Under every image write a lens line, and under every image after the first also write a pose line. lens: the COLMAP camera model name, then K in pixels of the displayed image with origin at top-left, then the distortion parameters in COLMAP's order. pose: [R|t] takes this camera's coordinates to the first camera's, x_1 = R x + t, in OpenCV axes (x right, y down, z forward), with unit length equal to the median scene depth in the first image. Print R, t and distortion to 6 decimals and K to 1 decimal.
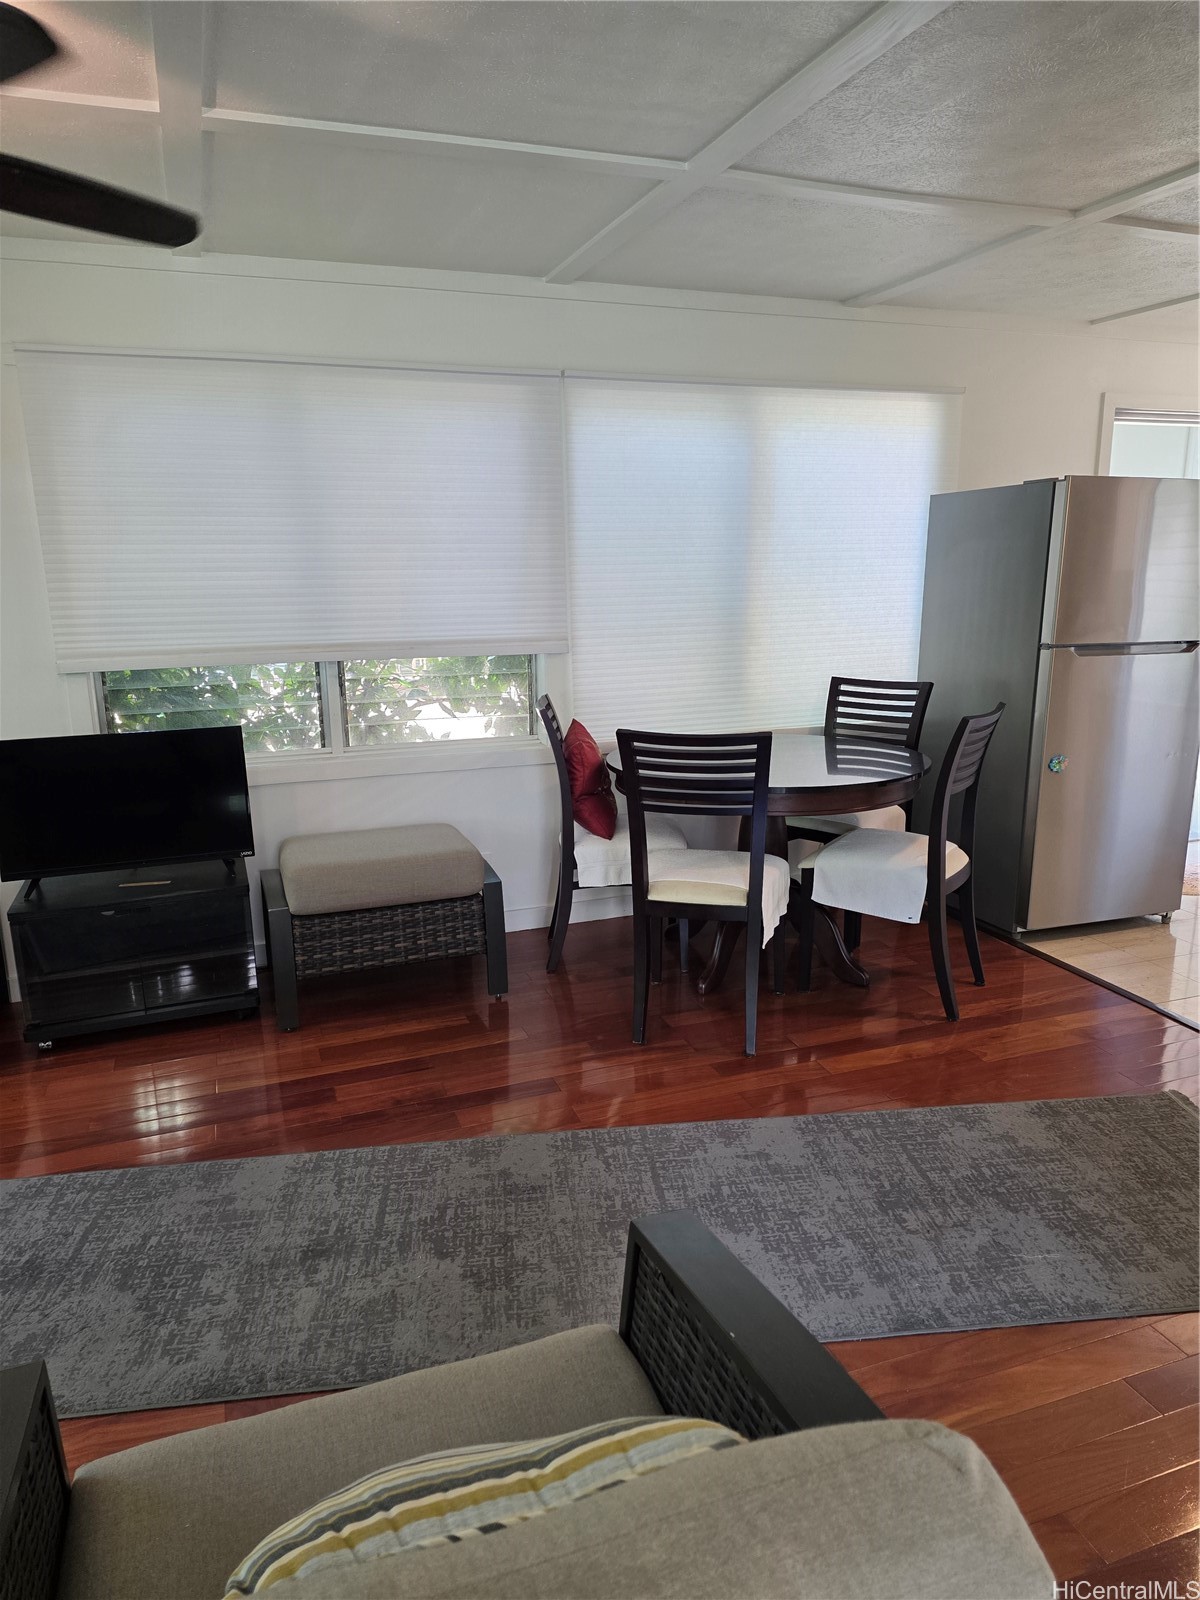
lens RADIAL K [[1086.4, 0, 594.7], [0, 1086.4, 813.5], [0, 0, 1]] dist [0.089269, -0.078698]
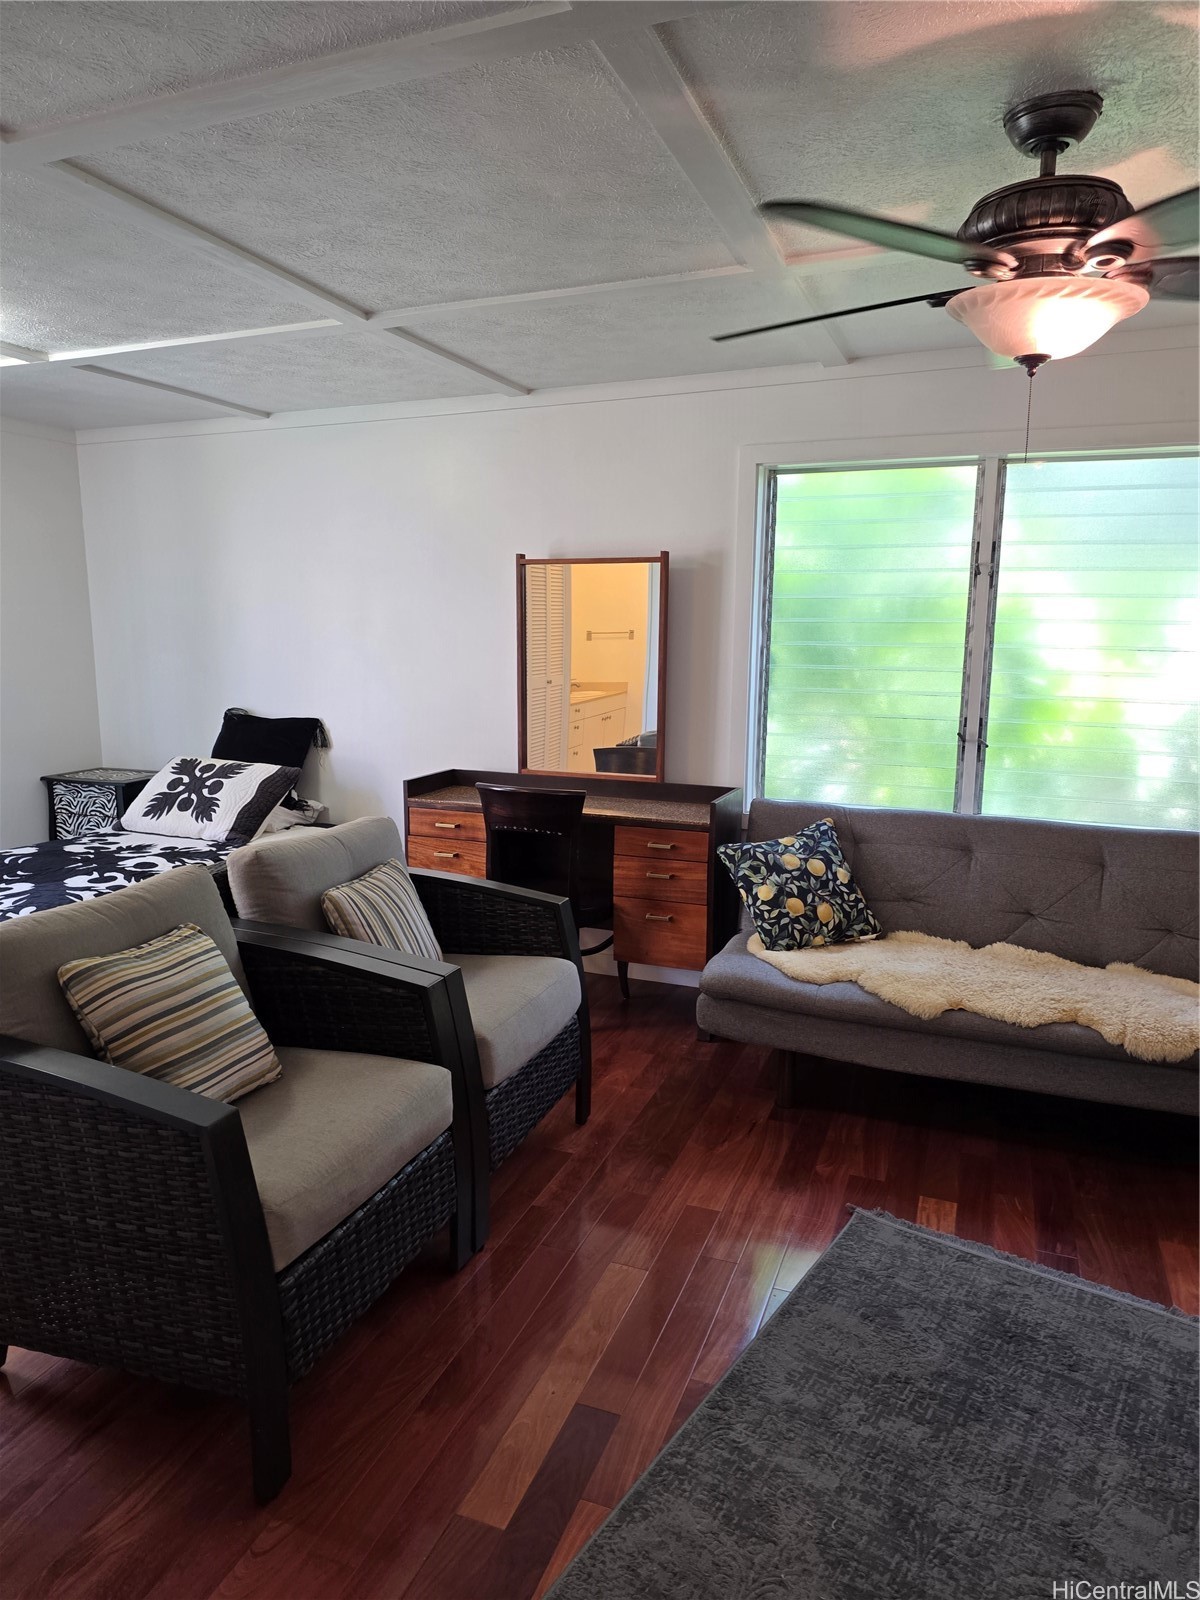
lens RADIAL K [[1068.2, 0, 592.4], [0, 1068.2, 803.6], [0, 0, 1]] dist [0.103107, -0.097424]
pose [[-0.664294, 0.131989, -0.735726, 0.338883], [-0.156621, 0.937858, 0.309665, -0.238307], [0.730879, 0.320939, -0.602341, 0.987307]]
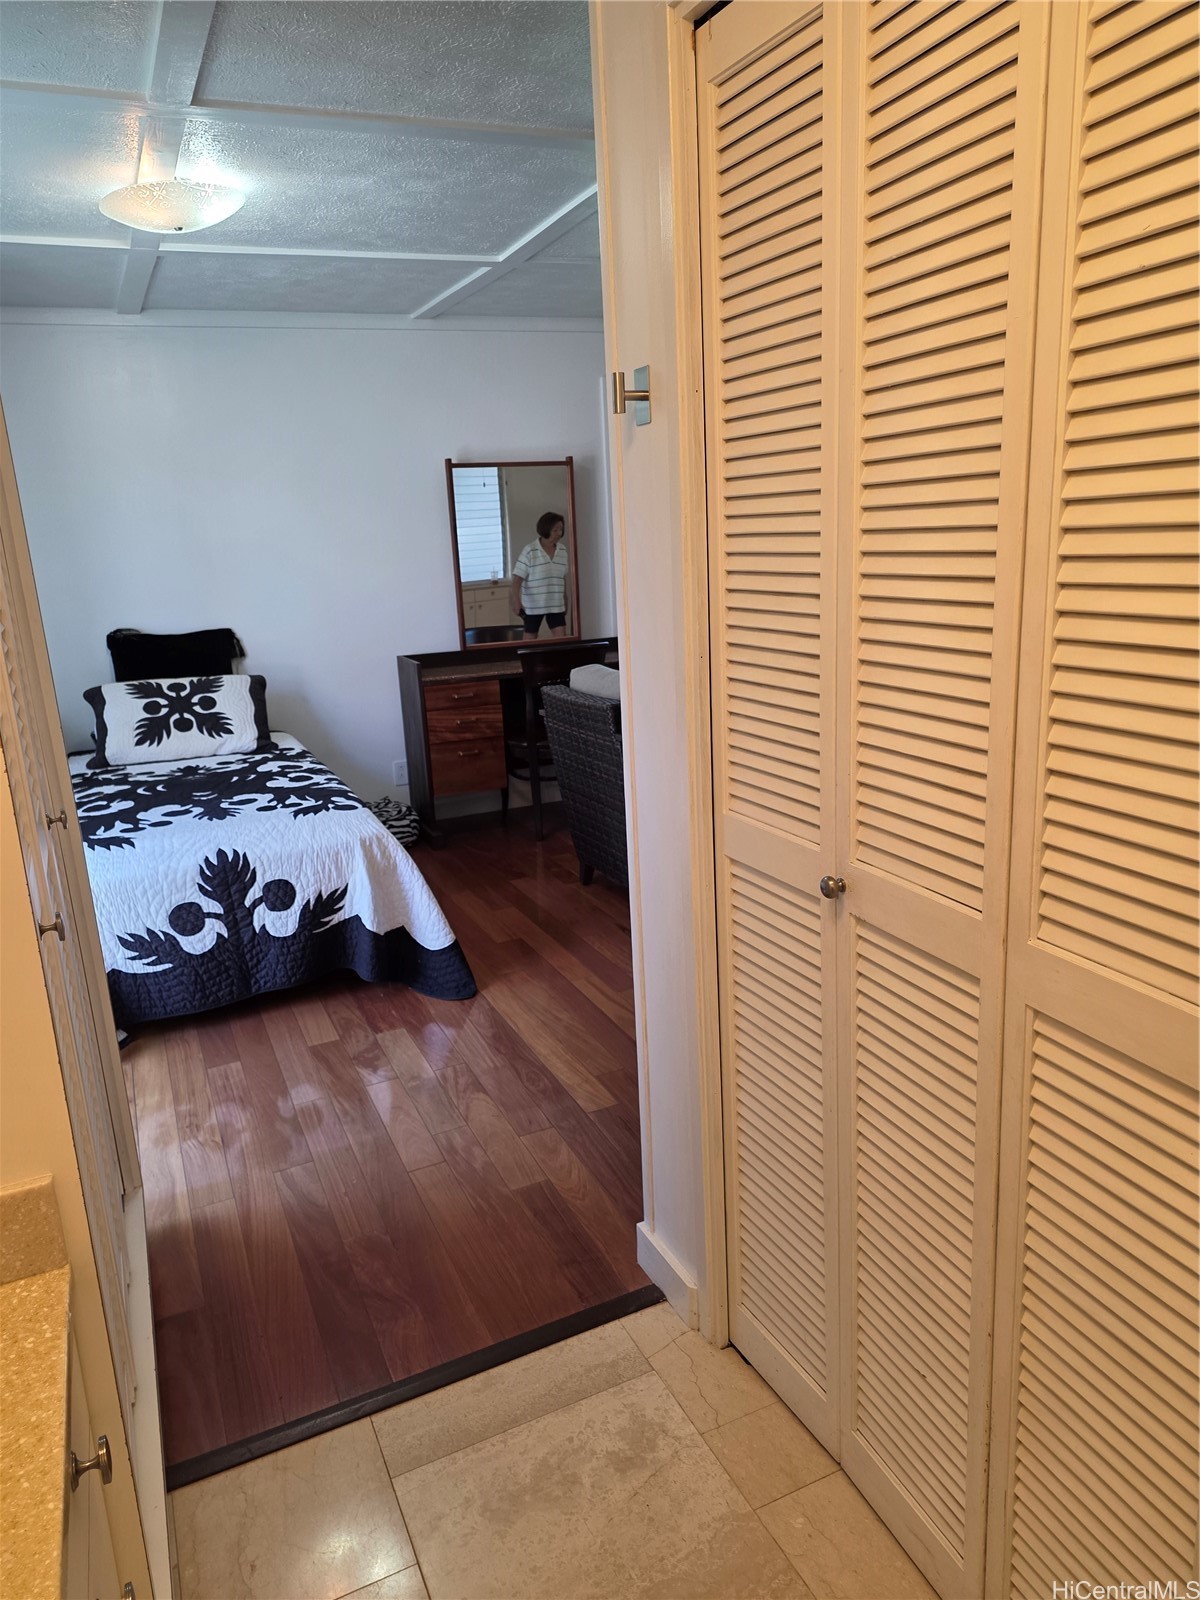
lens RADIAL K [[1072.7, 0, 604.8], [0, 1072.7, 794.1], [0, 0, 1]] dist [0.096962, -0.077872]
pose [[0.080718, 0.244392, -0.966311, 1.147969], [-0.163237, 0.959626, 0.229066, 0.002052], [0.983279, 0.139248, 0.117352, -0.021454]]
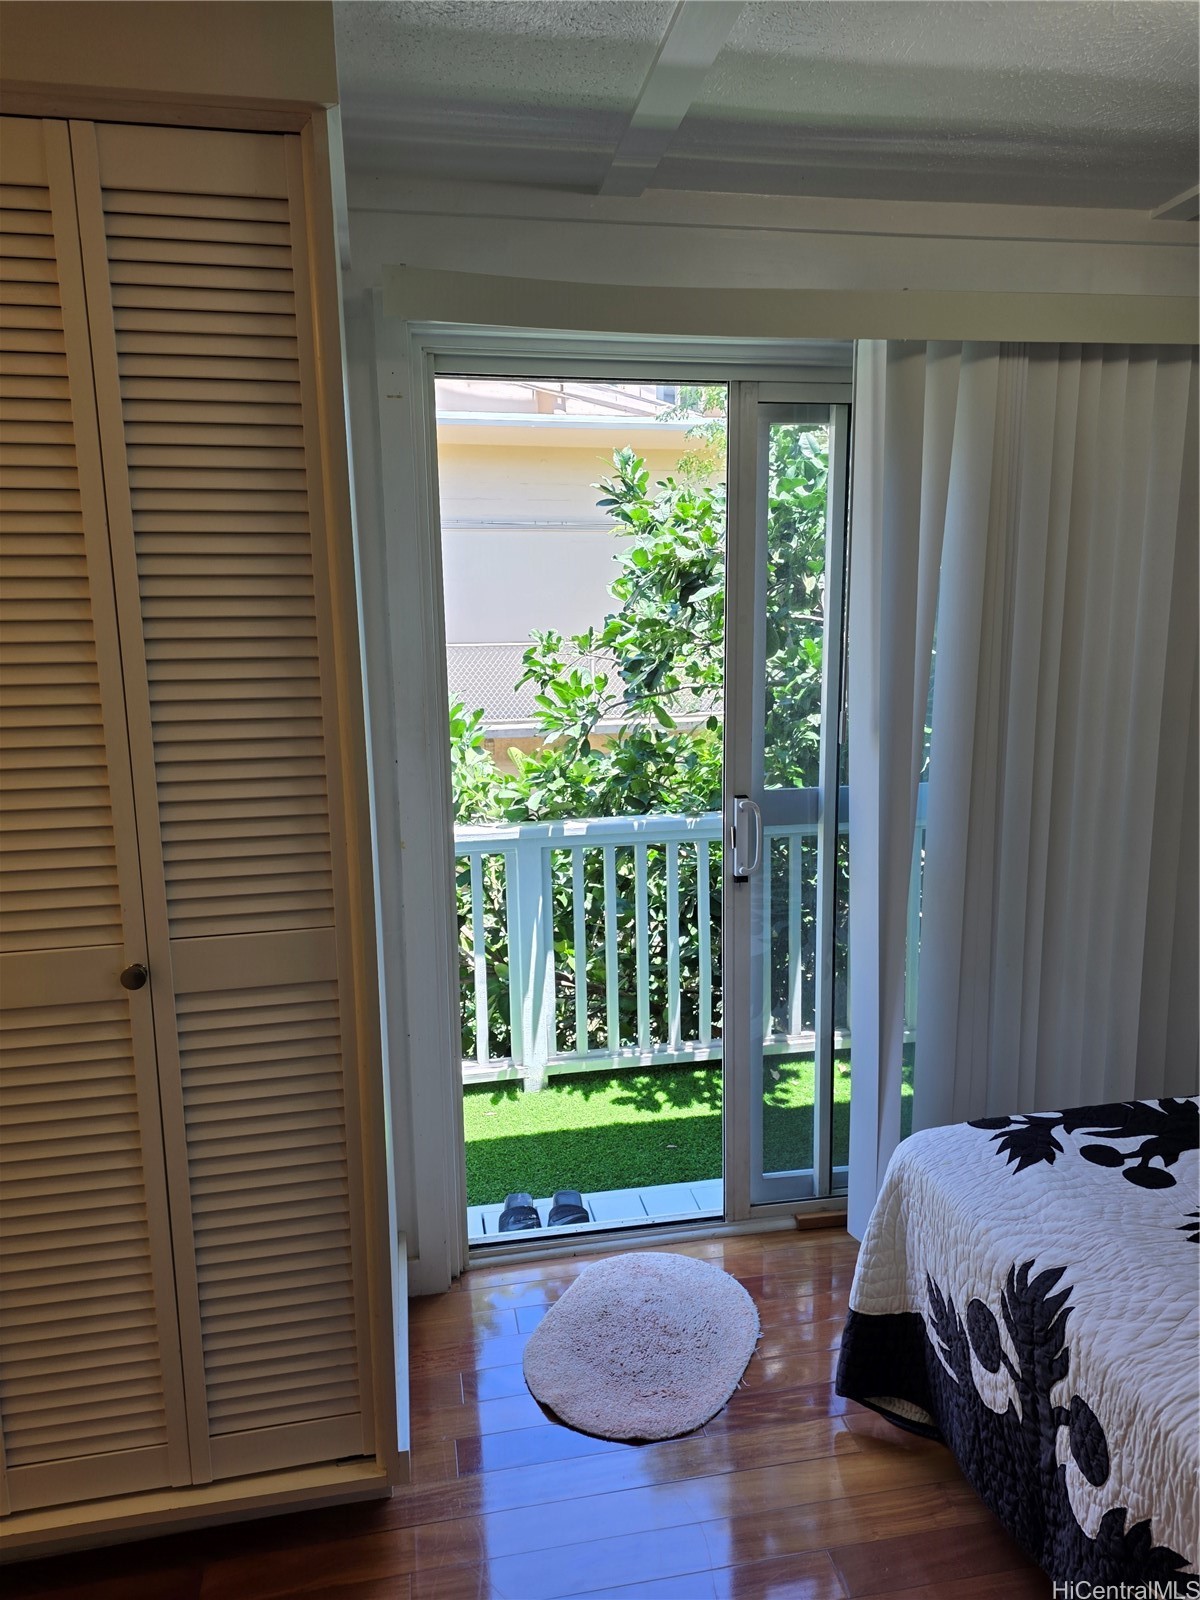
lens RADIAL K [[1073.9, 0, 599.0], [0, 1073.9, 807.1], [0, 0, 1]] dist [0.014883, -0.001652]
pose [[-0.985511, -0.000339, 0.169610, 0.152782], [0.063683, 0.926094, 0.371880, -0.066573], [-0.157201, 0.377293, -0.912654, 0.189285]]
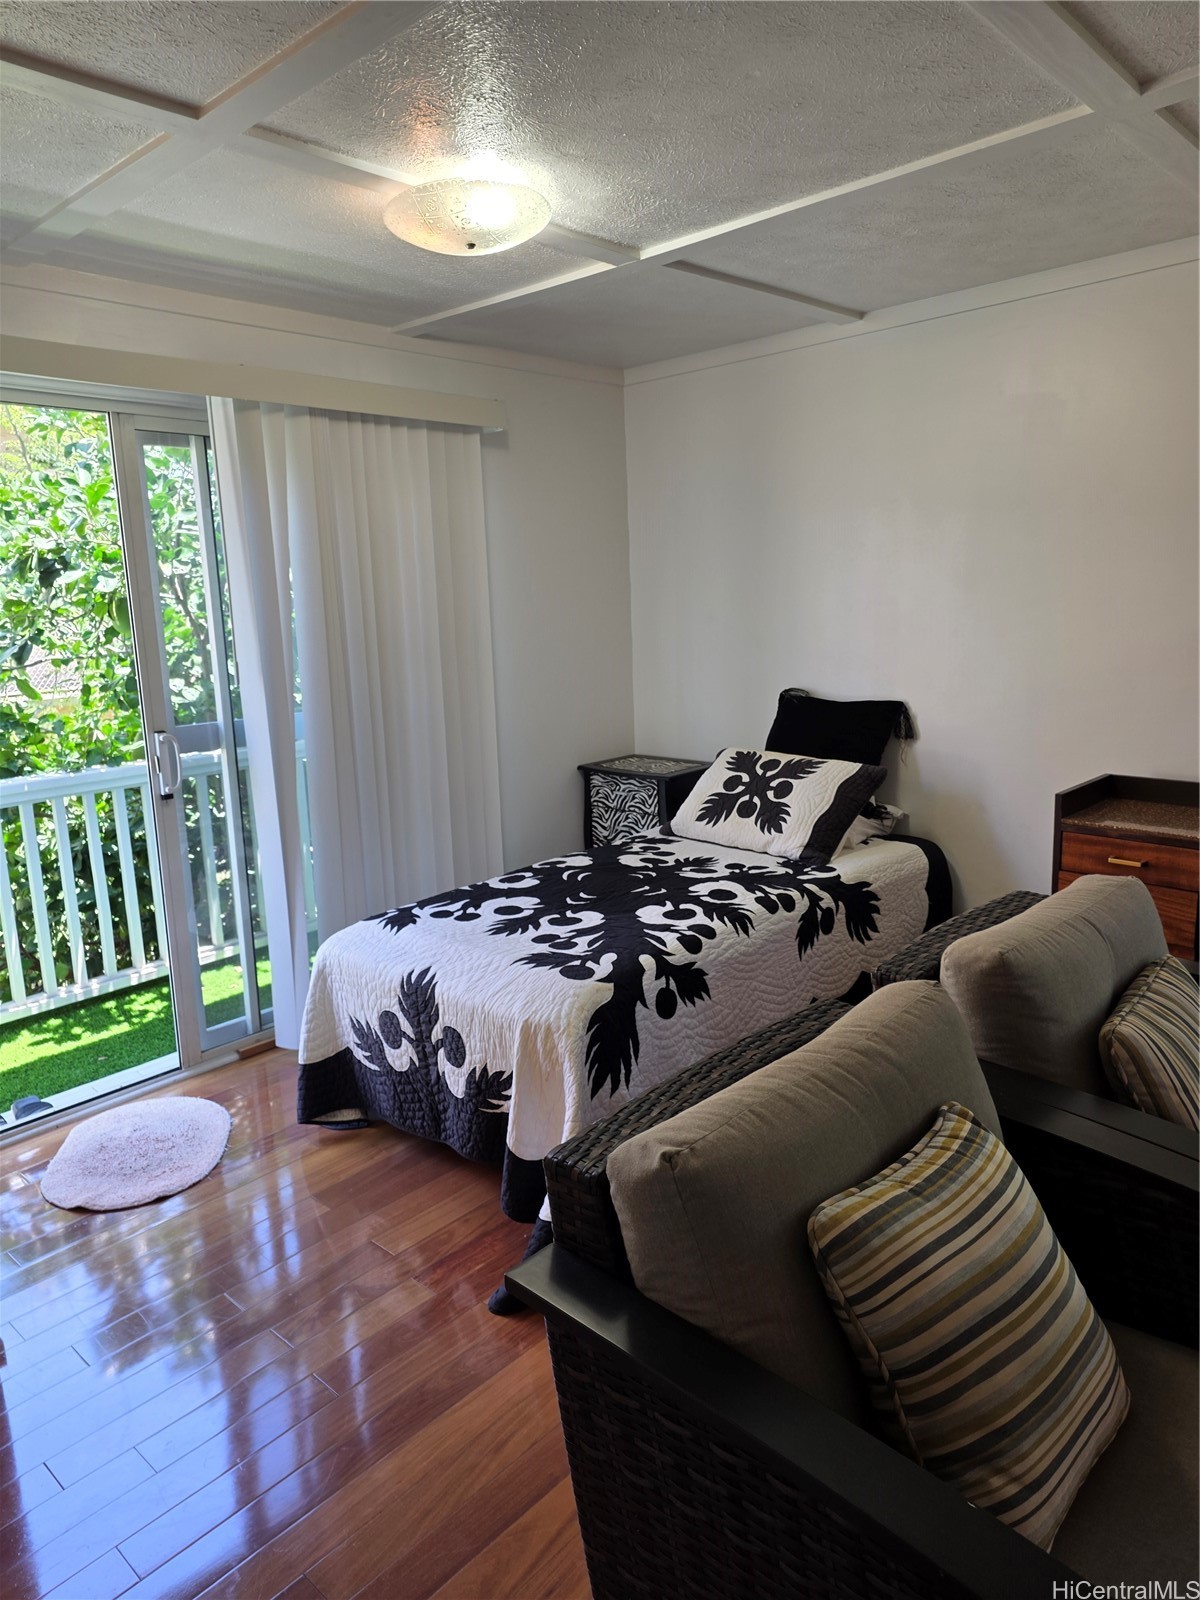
lens RADIAL K [[1072.7, 0, 604.8], [0, 1072.7, 794.1], [0, 0, 1]] dist [0.096962, -0.077872]
pose [[-0.891765, 0.125958, -0.434614, 0.276459], [-0.054553, 0.923544, 0.379592, -0.146508], [0.449198, 0.362216, -0.816713, 0.550762]]
